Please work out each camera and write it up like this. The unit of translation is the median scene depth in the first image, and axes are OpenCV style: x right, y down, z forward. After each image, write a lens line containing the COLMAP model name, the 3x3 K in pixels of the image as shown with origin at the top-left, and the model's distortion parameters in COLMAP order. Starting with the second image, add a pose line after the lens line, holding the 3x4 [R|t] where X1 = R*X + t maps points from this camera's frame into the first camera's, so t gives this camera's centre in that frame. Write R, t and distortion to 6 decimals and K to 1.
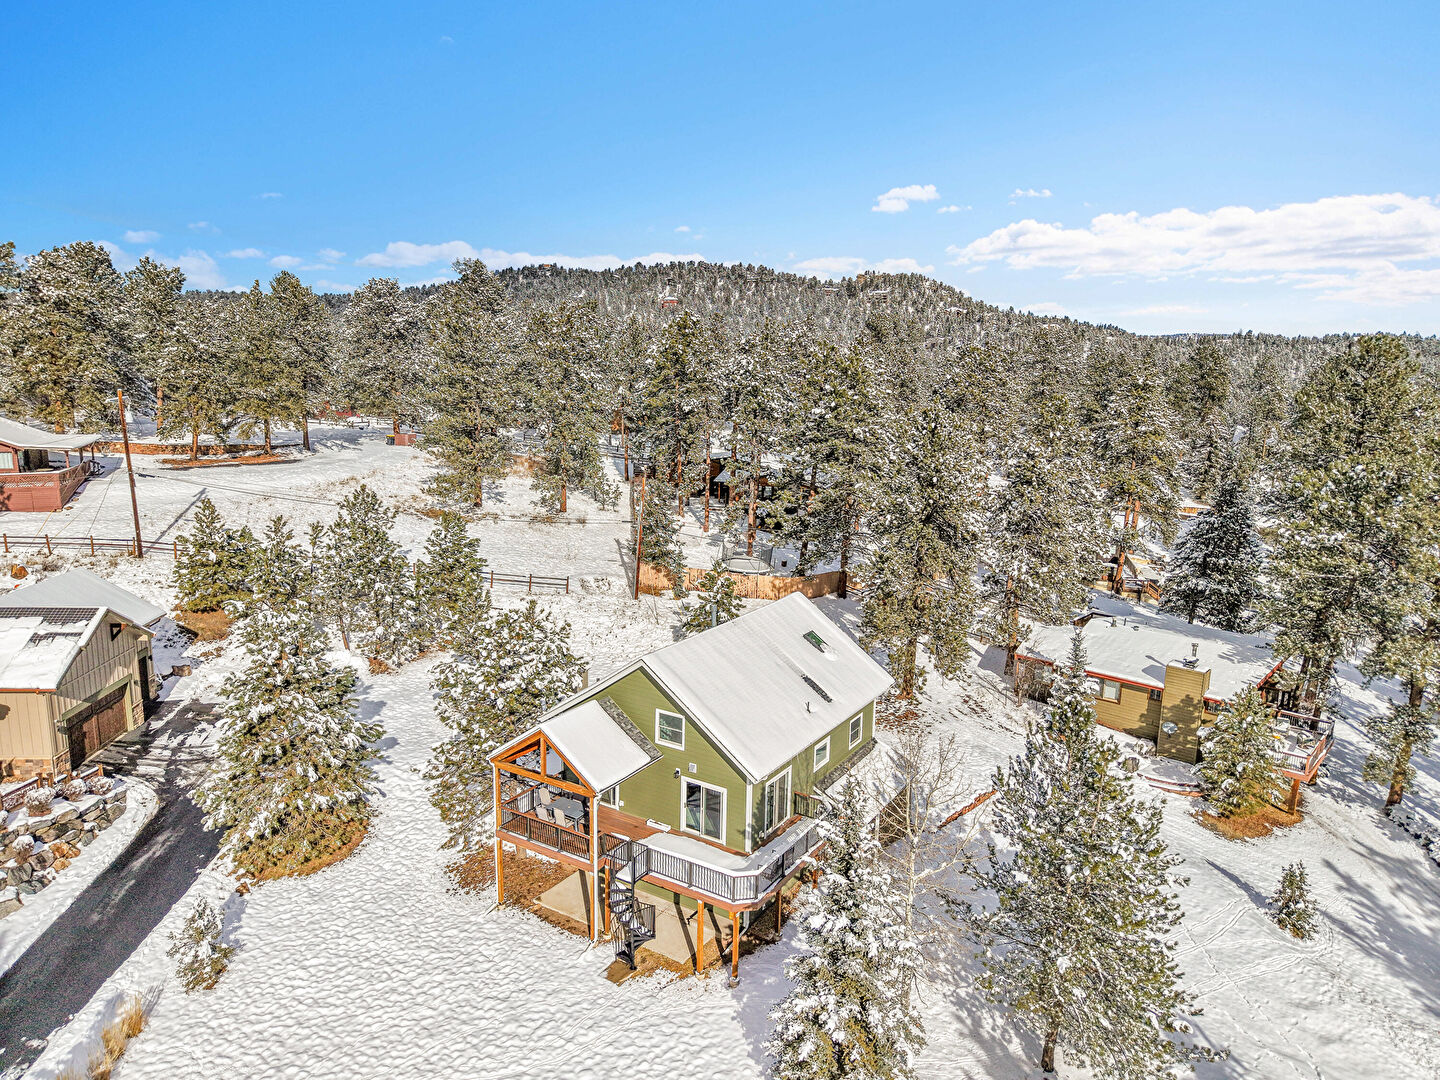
lens RADIAL K [[970.3, 0, 720.0], [0, 970.3, 540.0], [0, 0, 1]] dist [0.023393, -0.021035]
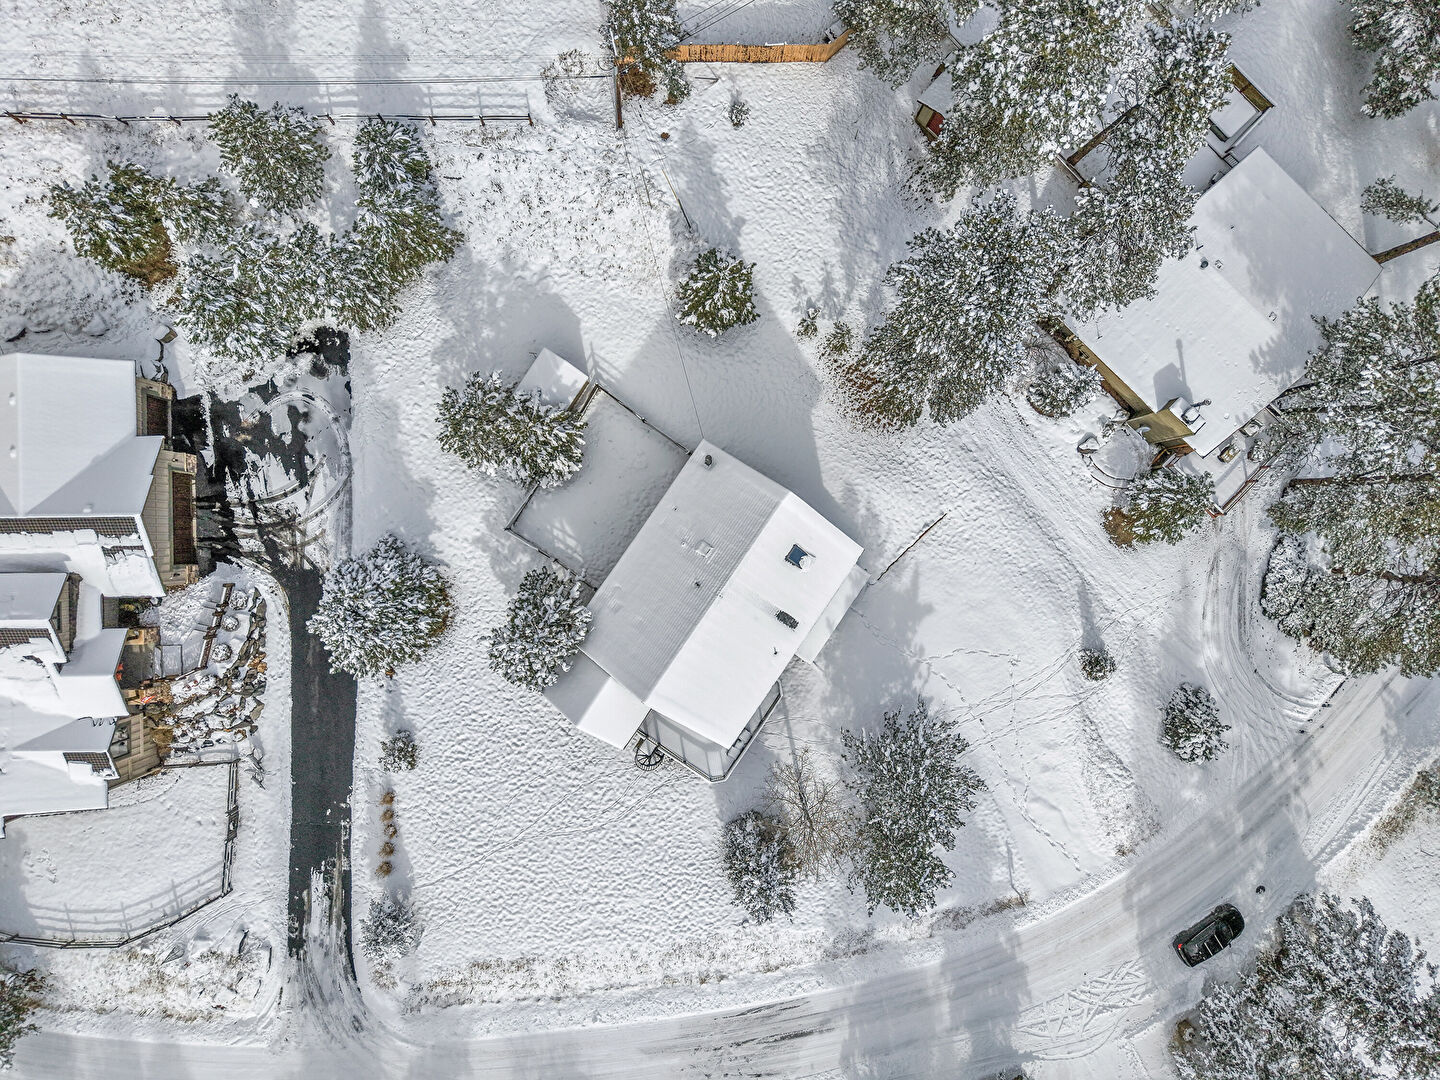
lens RADIAL K [[970.3, 0, 720.0], [0, 970.3, 540.0], [0, 0, 1]] dist [0.023393, -0.021035]
pose [[0.999180, 0.040418, 0.002253, 0.007875], [-0.009726, 0.185675, 0.982563, -1.191601], [0.039295, -0.981780, 0.185916, 0.968520]]
